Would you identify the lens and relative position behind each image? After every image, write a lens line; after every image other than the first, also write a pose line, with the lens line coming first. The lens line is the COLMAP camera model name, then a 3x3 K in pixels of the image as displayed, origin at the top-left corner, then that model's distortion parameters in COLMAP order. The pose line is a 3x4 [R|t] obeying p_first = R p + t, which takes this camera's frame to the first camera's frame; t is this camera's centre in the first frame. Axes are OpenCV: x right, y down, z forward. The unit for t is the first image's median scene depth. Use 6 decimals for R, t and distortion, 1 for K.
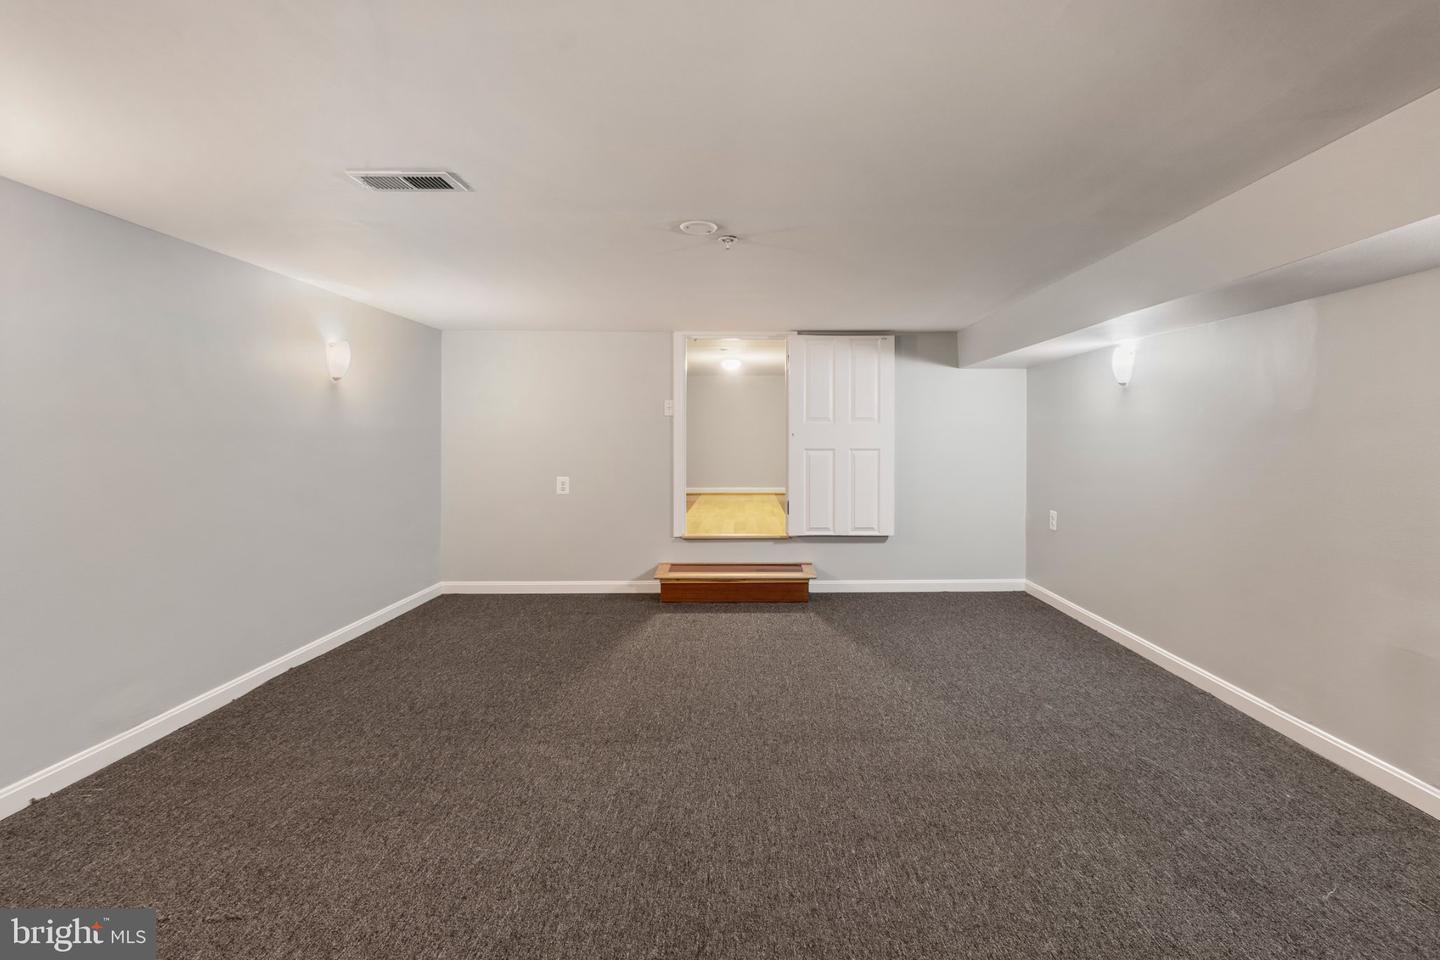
lens RADIAL K [[602.1, 0, 725.8], [0, 602.1, 440.0], [0, 0, 1]] dist [-0.001381, -0.000030]
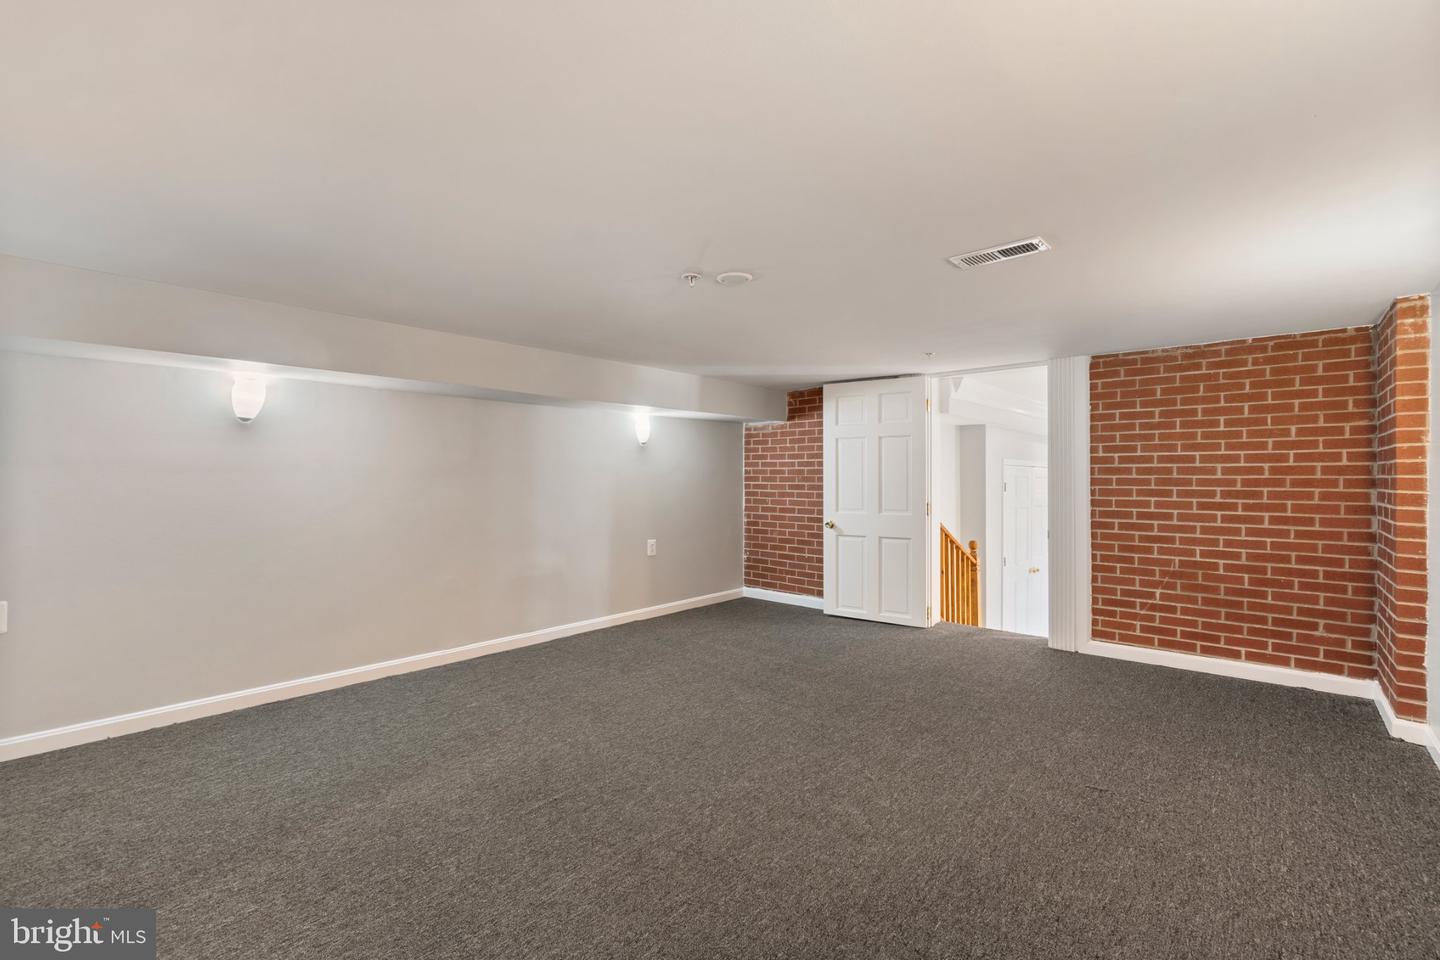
lens RADIAL K [[623.2, 0, 718.7], [0, 623.2, 475.6], [0, 0, 1]] dist [-0.004823, 0.000120]
pose [[-0.745872, -0.003363, 0.666081, -0.708847], [-0.001495, 0.999993, 0.003375, -0.018717], [-0.666088, 0.001521, -0.745872, 1.735818]]
